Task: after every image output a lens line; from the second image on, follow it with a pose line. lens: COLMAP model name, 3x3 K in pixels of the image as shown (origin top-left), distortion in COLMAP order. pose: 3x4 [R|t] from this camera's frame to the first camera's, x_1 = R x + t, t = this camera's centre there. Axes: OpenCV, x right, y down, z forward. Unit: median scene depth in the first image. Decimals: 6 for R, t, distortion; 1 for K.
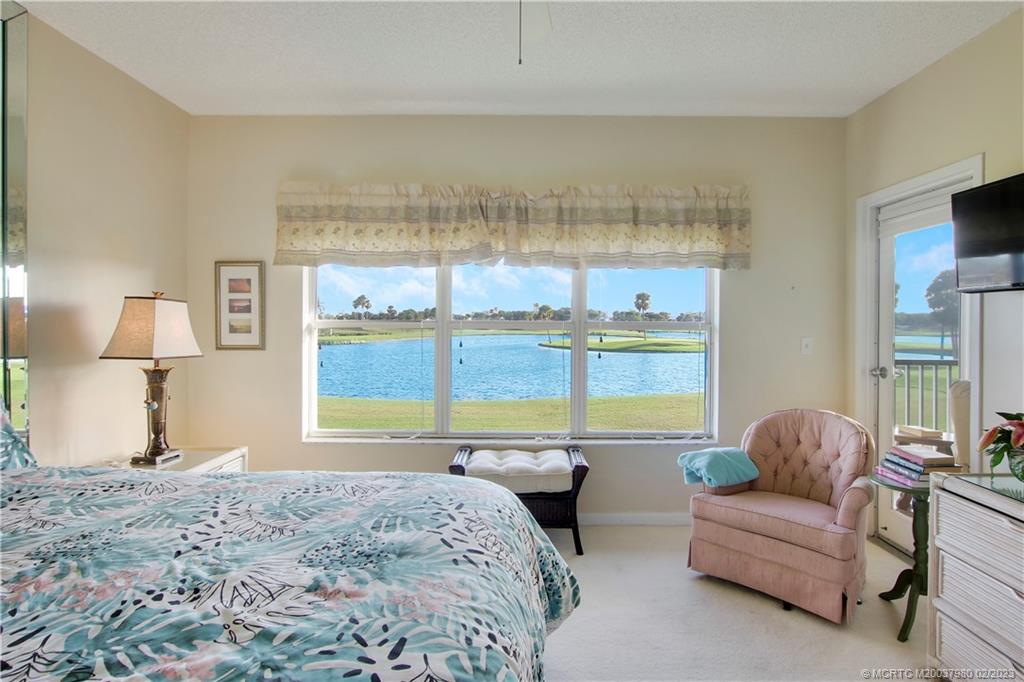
lens RADIAL K [[558.9, 0, 542.8], [0, 558.9, 320.2], [0, 0, 1]] dist [-0.017329, 0.004803]
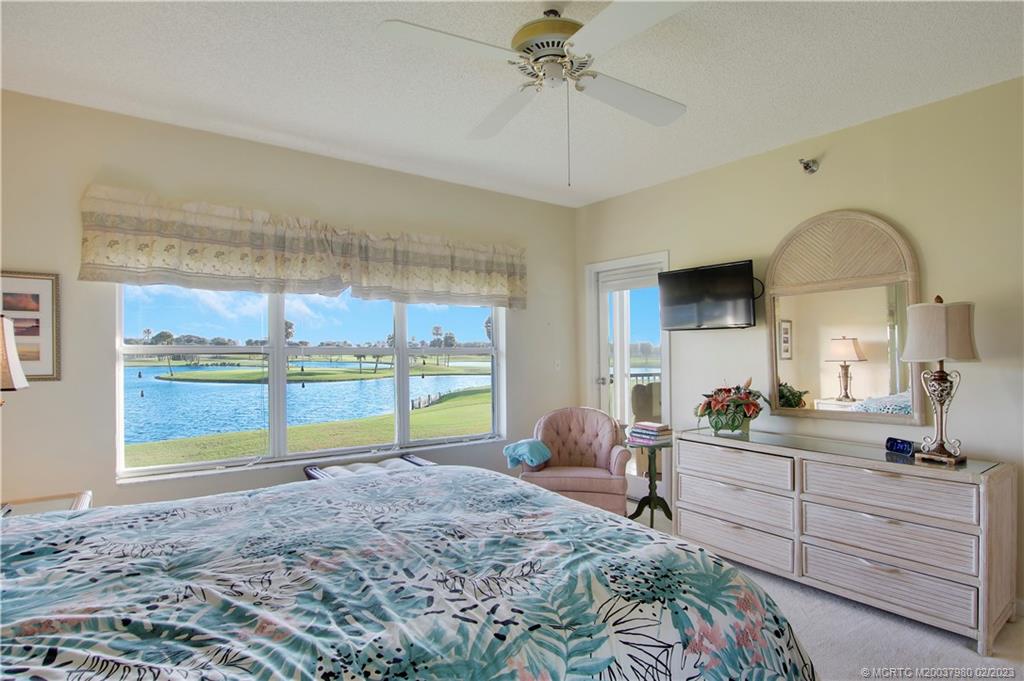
lens RADIAL K [[558.9, 0, 521.1], [0, 558.9, 337.7], [0, 0, 1]] dist [-0.017329, 0.004803]
pose [[0.797442, 0.013234, 0.603251, -0.460016], [-0.000009, 0.999760, -0.021921, 0.007430], [-0.603396, 0.017475, 0.797250, -0.082602]]
